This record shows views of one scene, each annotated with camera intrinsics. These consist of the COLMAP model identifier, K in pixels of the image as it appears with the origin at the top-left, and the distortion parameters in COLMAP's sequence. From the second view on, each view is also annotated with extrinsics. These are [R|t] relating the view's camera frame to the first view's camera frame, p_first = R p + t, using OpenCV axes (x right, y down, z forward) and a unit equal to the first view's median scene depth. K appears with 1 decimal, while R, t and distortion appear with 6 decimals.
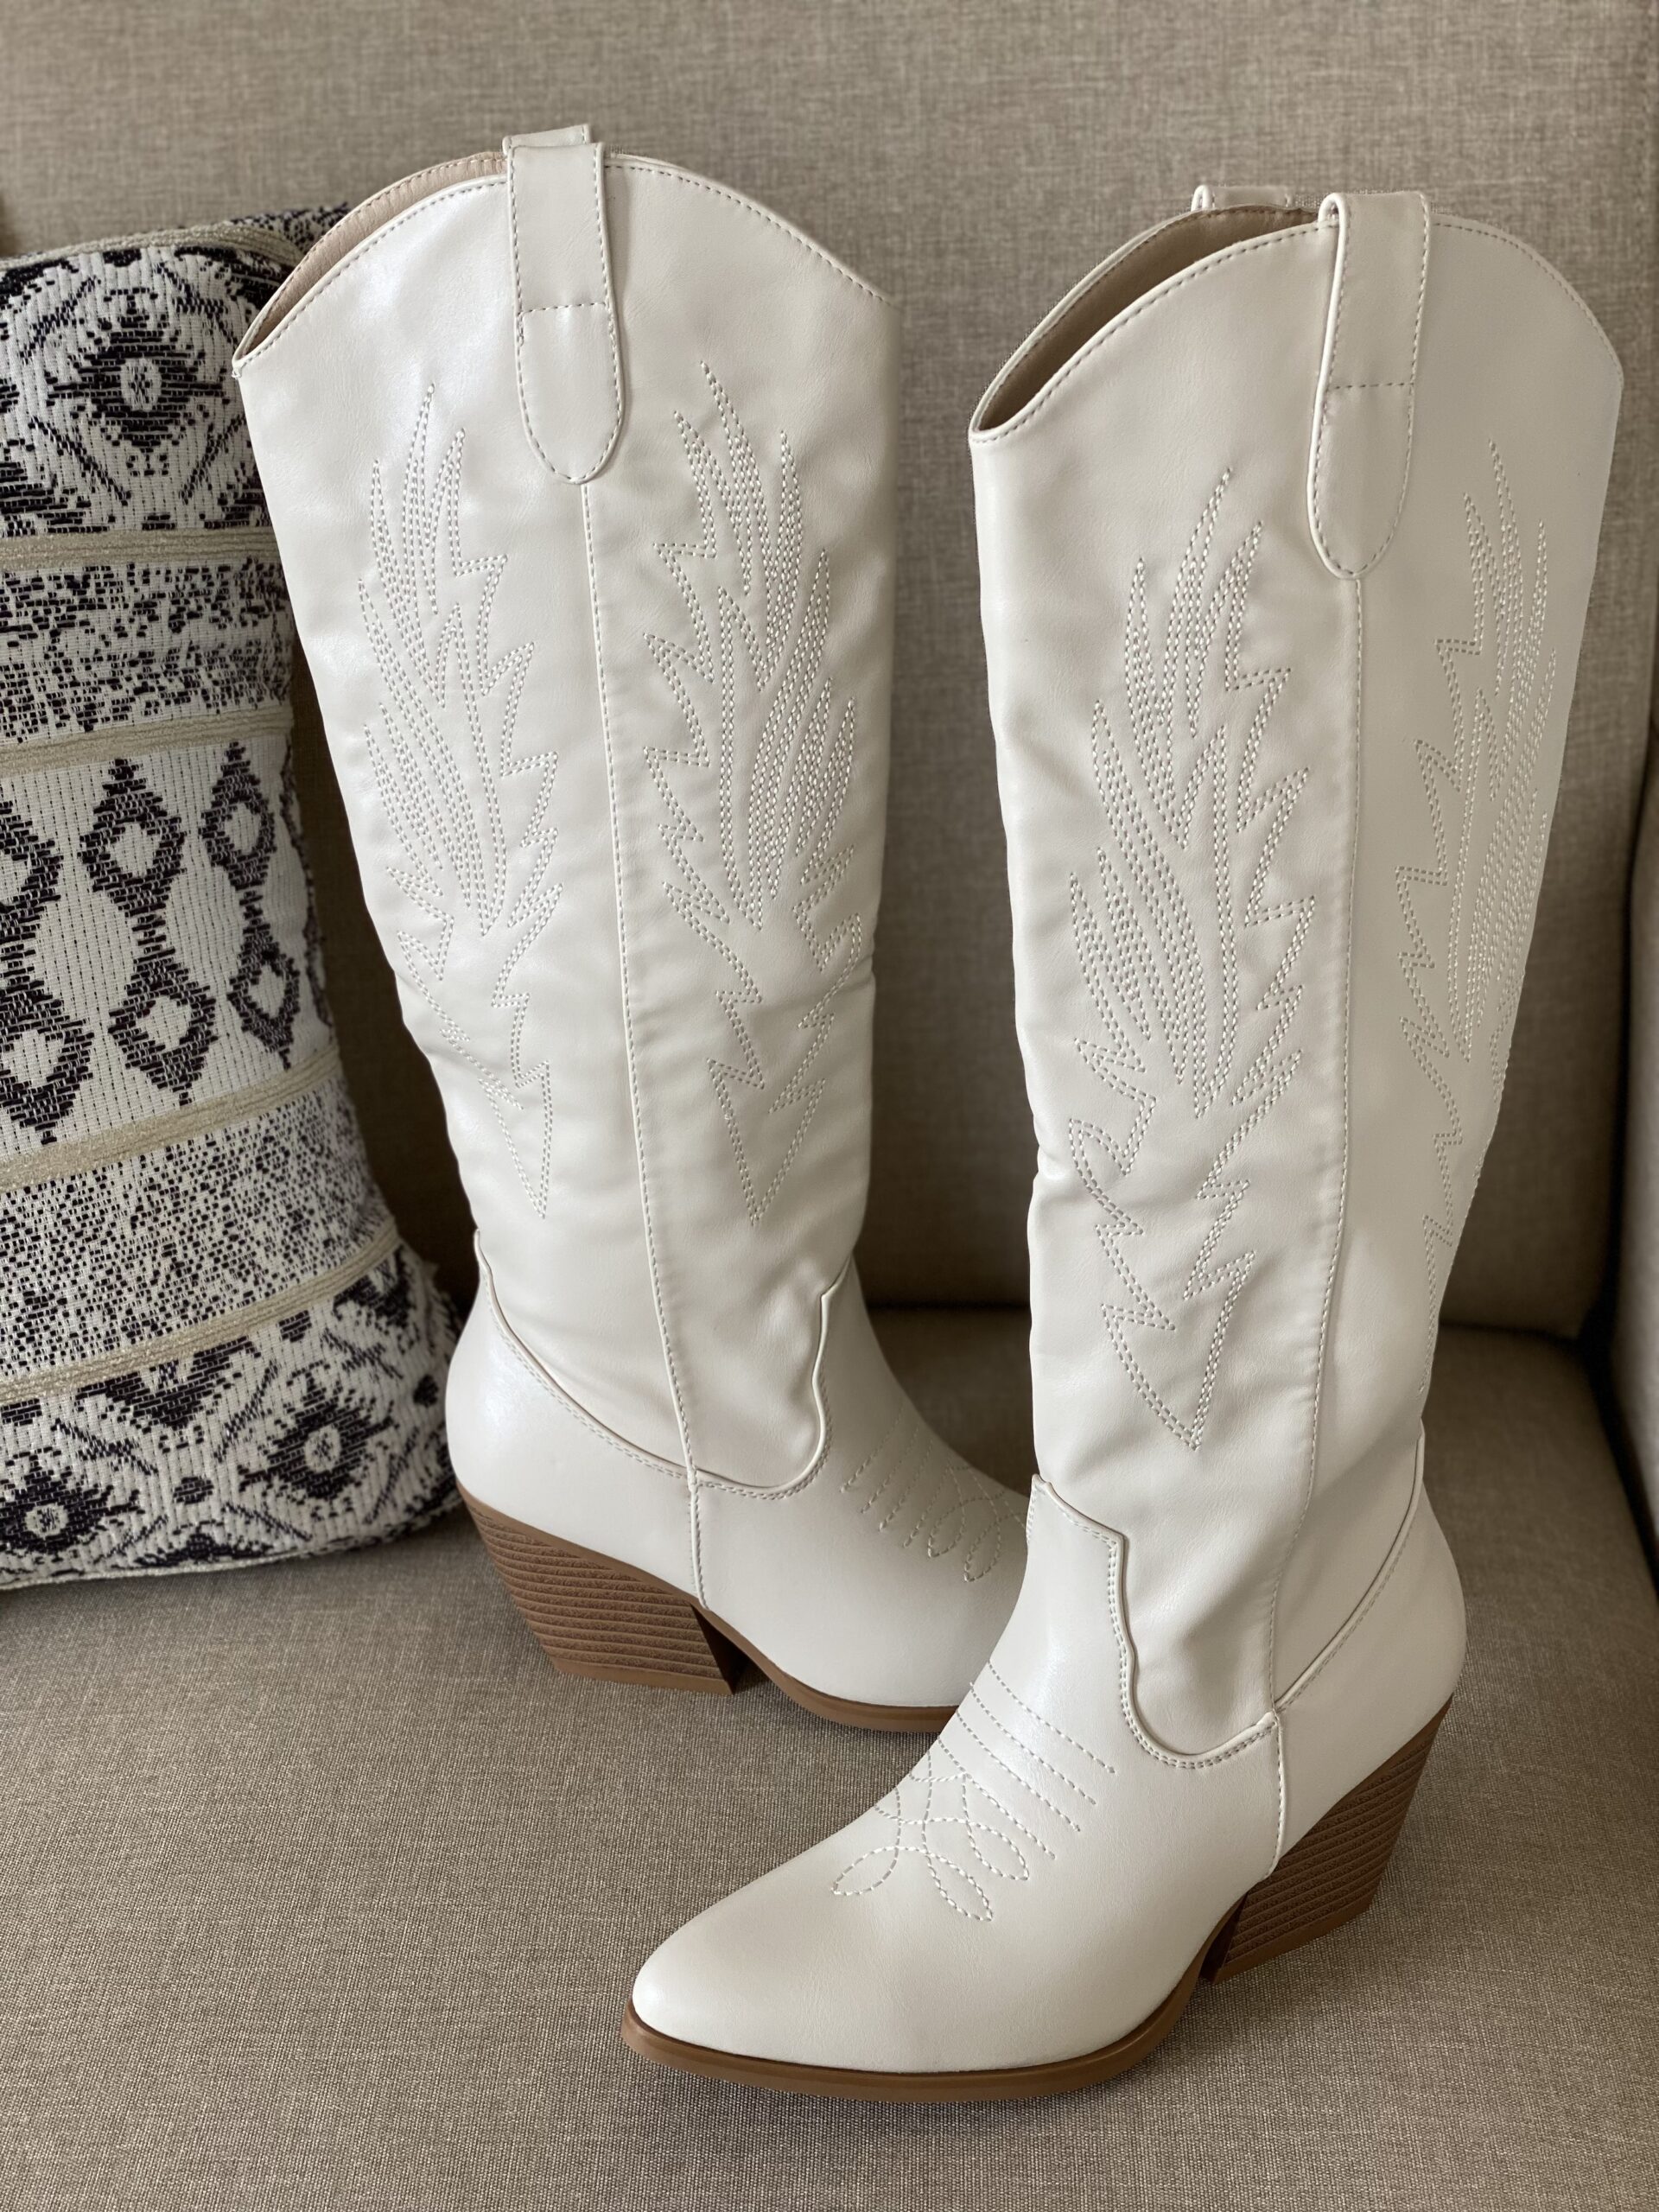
lens RADIAL K [[3372.4, 0, 829.5], [0, 3372.4, 1106.0], [0, 0, 1]] dist [0.177649, -0.634293]
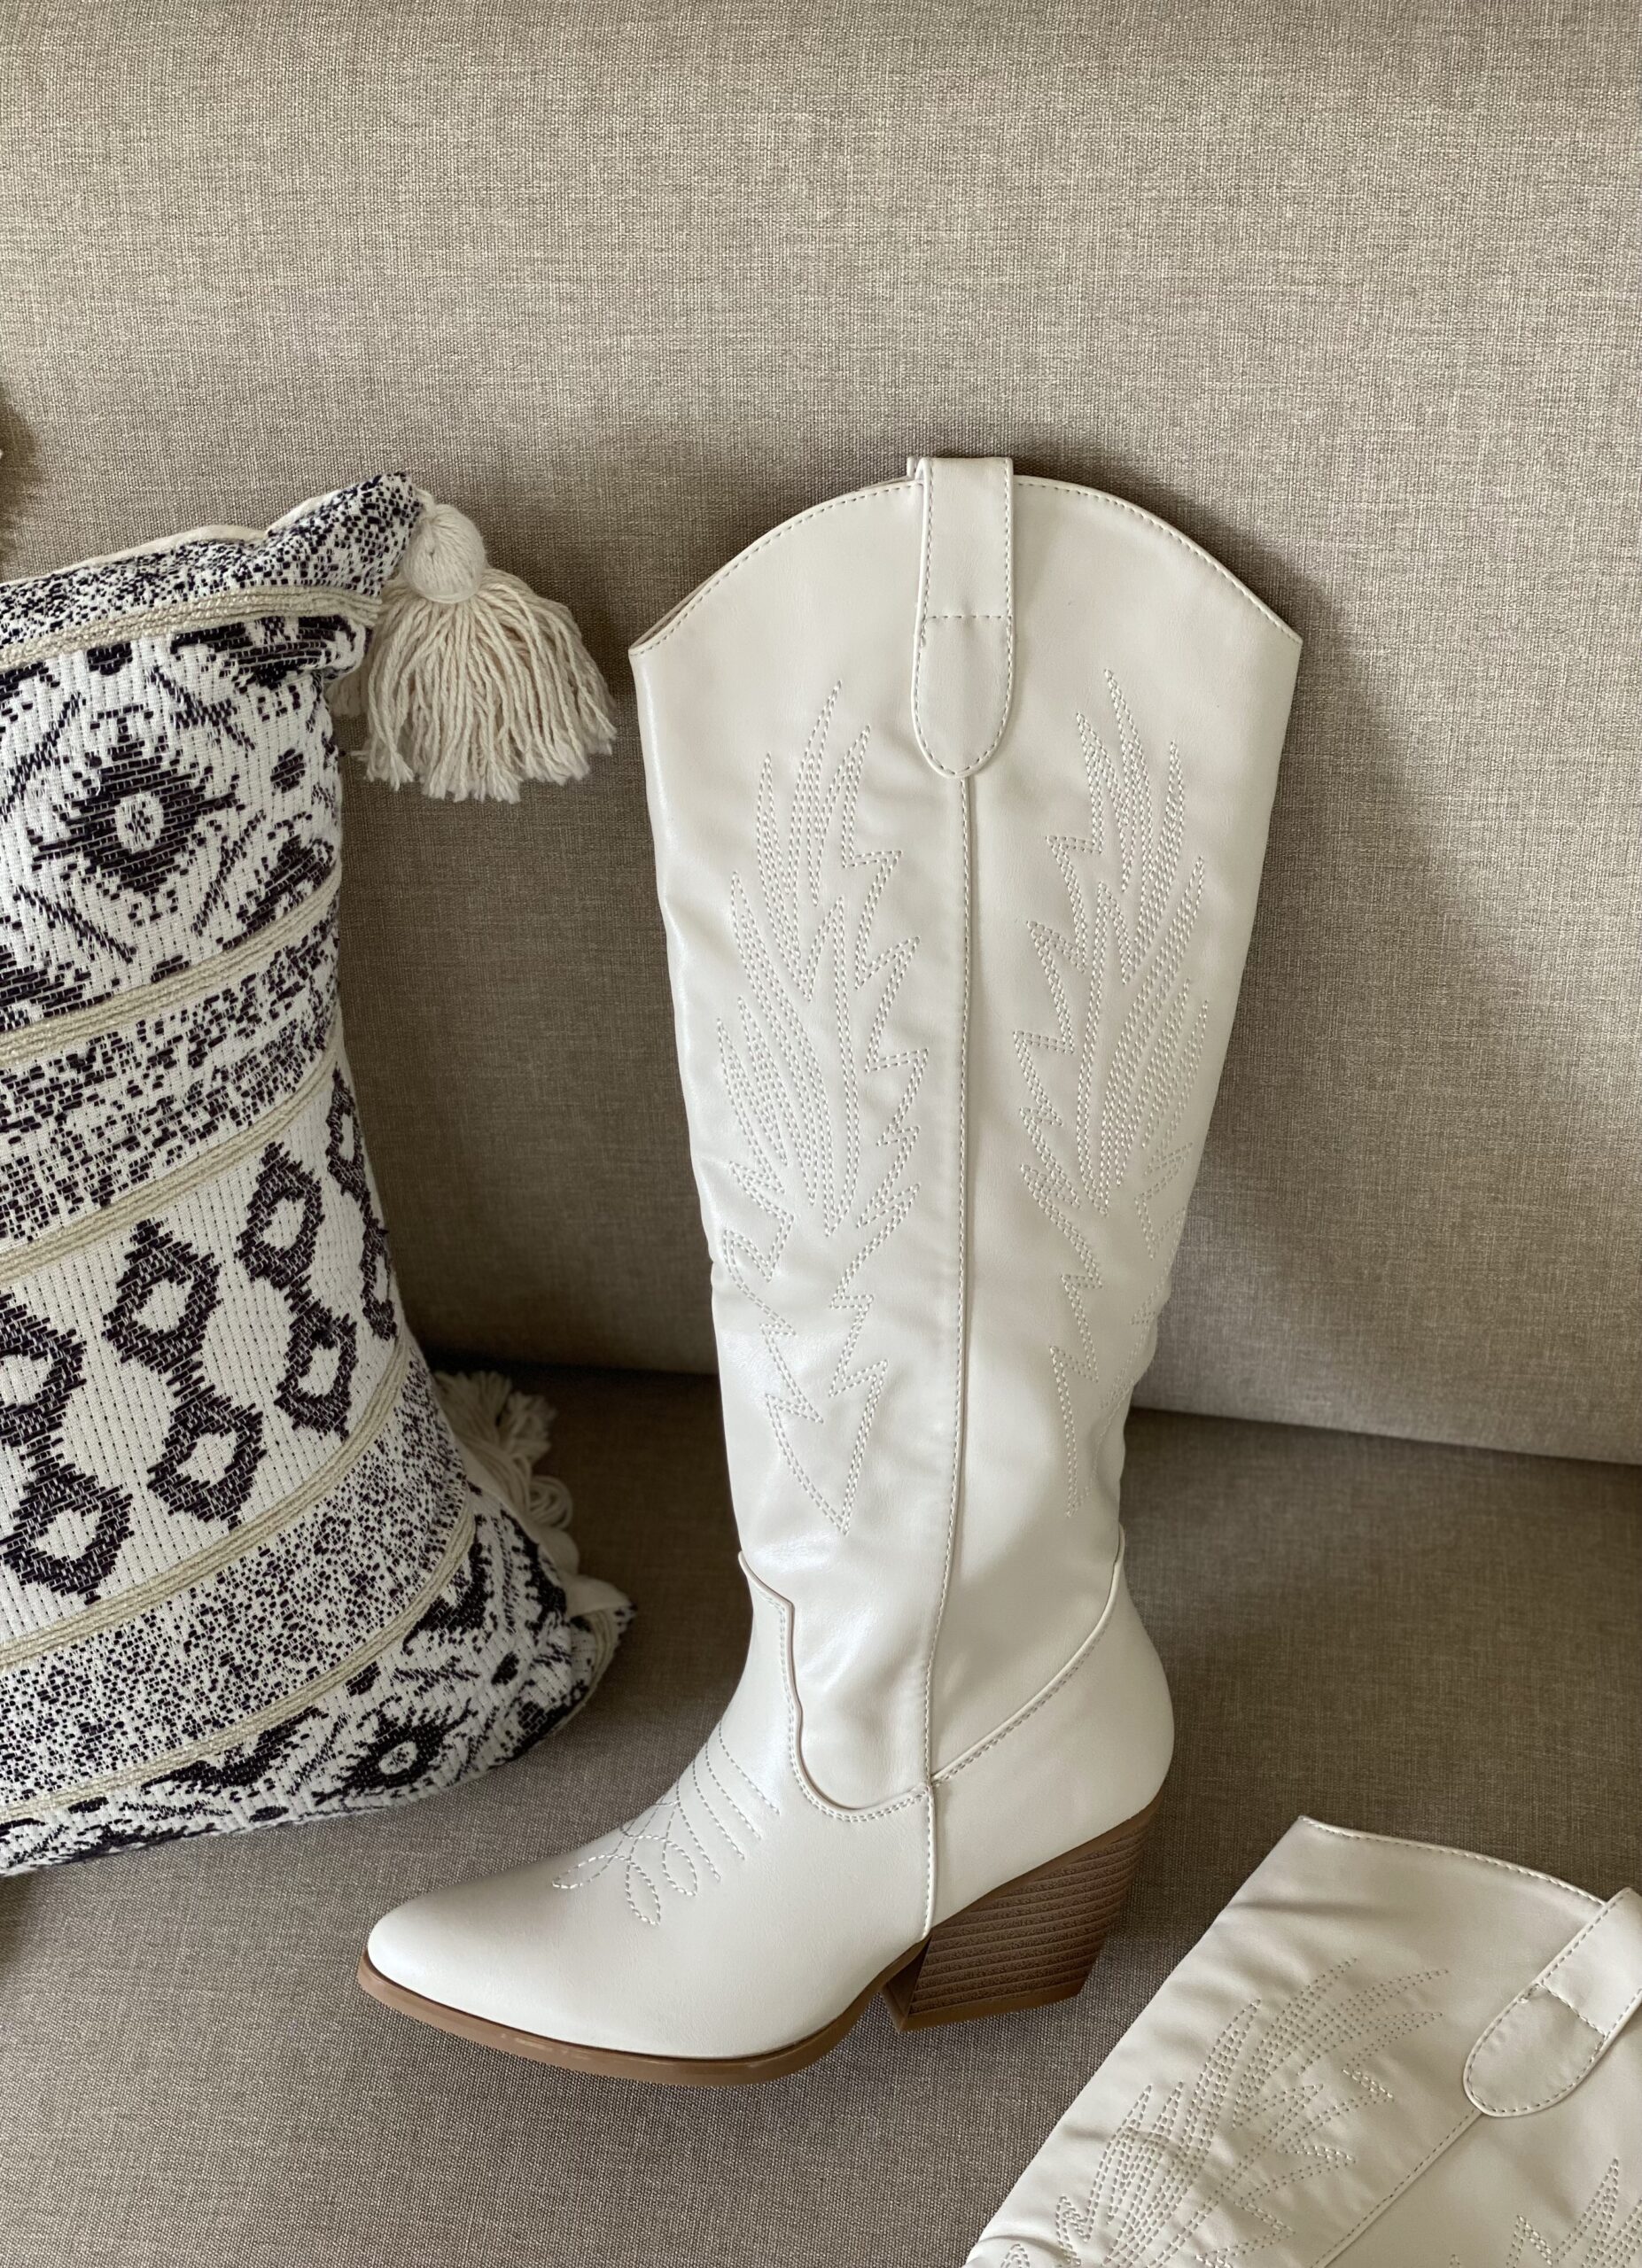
lens RADIAL K [[3458.5, 0, 770.1], [0, 3458.5, 1132.4], [0, 0, 1]] dist [0.111932, -0.207335]
pose [[0.995535, 0.047107, -0.081796, 0.032795], [-0.008488, 0.907734, 0.419461, -0.509348], [0.094008, -0.416894, 0.904081, 0.184980]]
